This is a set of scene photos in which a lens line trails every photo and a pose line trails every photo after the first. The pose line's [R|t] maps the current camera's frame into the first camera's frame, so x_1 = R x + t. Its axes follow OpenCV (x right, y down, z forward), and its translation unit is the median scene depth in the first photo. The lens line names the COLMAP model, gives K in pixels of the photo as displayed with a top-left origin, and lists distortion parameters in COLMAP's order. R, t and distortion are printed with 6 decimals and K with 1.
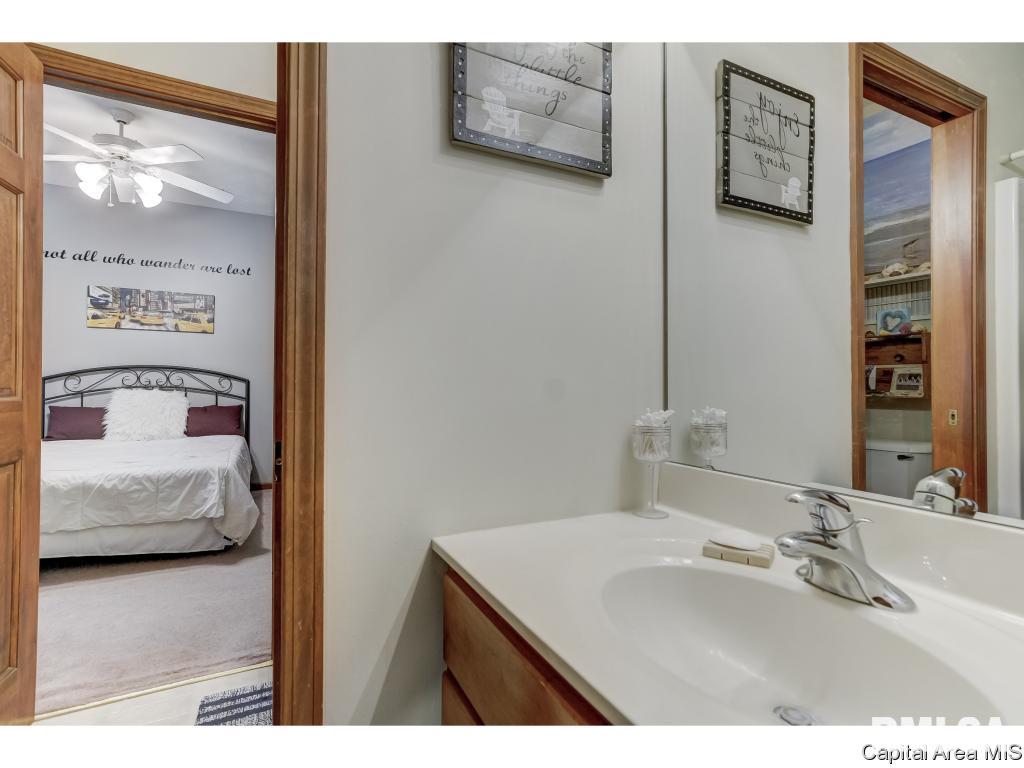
lens RADIAL K [[493.4, 0, 510.6], [0, 493.4, 381.1], [0, 0, 1]] dist [-0.003434, 0.002532]
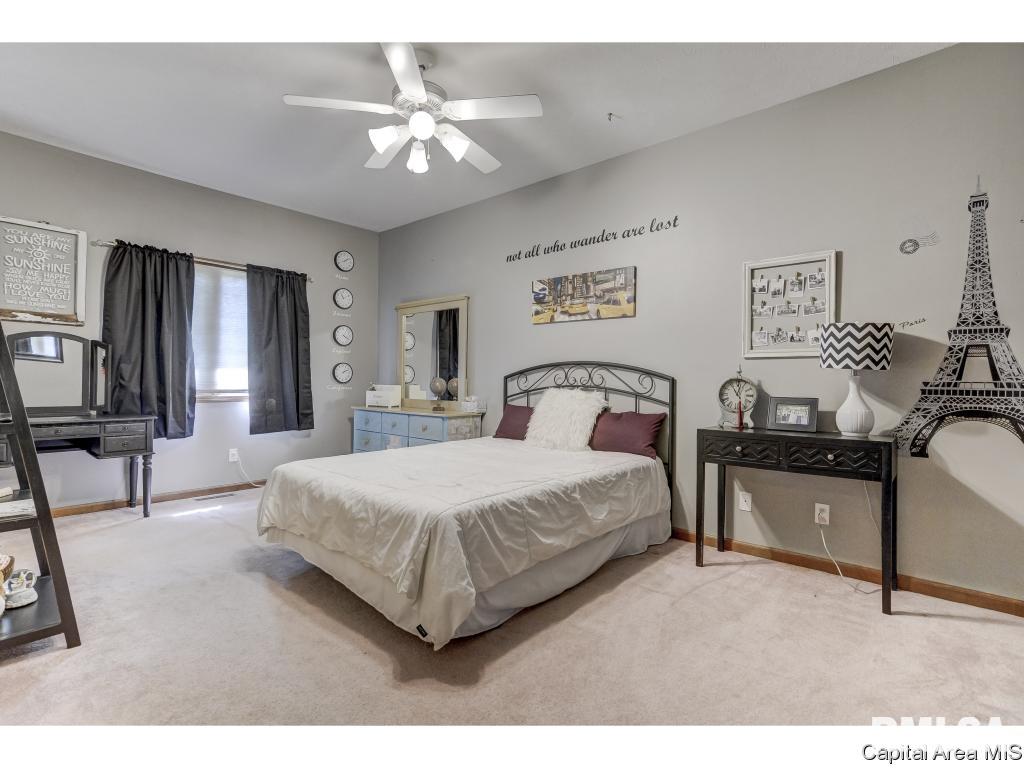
lens RADIAL K [[493.4, 0, 515.7], [0, 493.4, 380.9], [0, 0, 1]] dist [-0.003434, 0.002532]
pose [[0.375331, -0.000896, -0.926890, 0.031278], [-0.000827, 0.999999, -0.001302, 0.003470], [0.926890, 0.001255, 0.375330, 0.579257]]
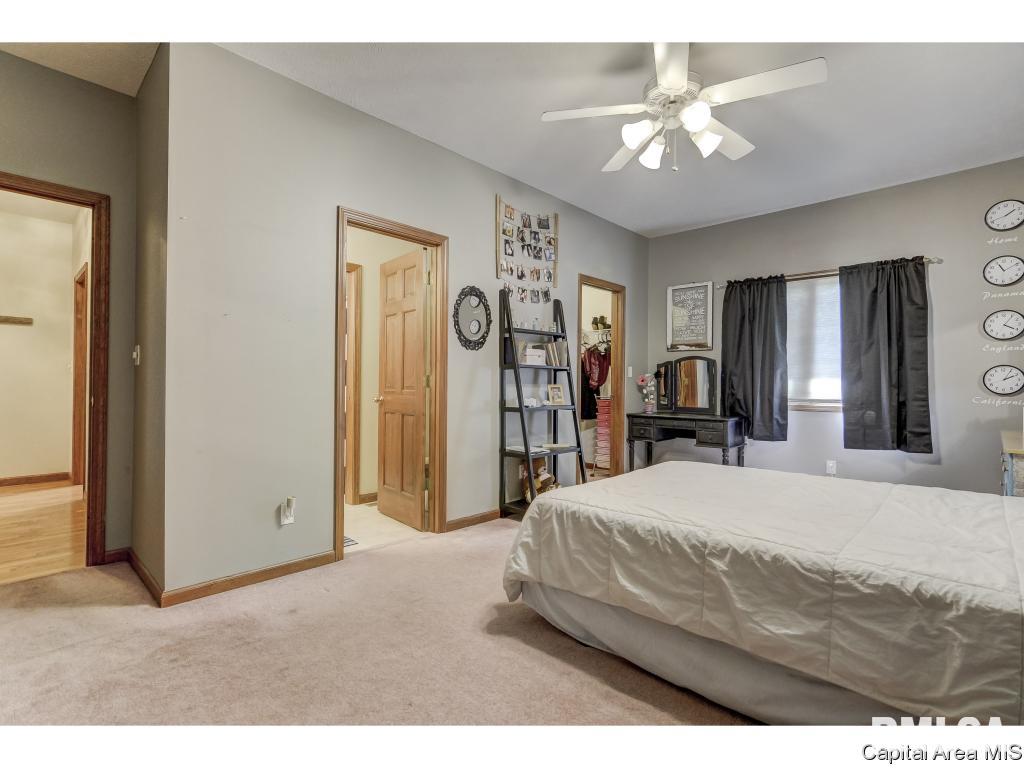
lens RADIAL K [[493.4, 0, 515.1], [0, 493.4, 386.6], [0, 0, 1]] dist [-0.003434, 0.002532]
pose [[-0.939279, -0.012515, -0.342927, -0.242288], [-0.011175, 0.999920, -0.005883, 0.008265], [0.342973, -0.001693, -0.939344, 1.250387]]
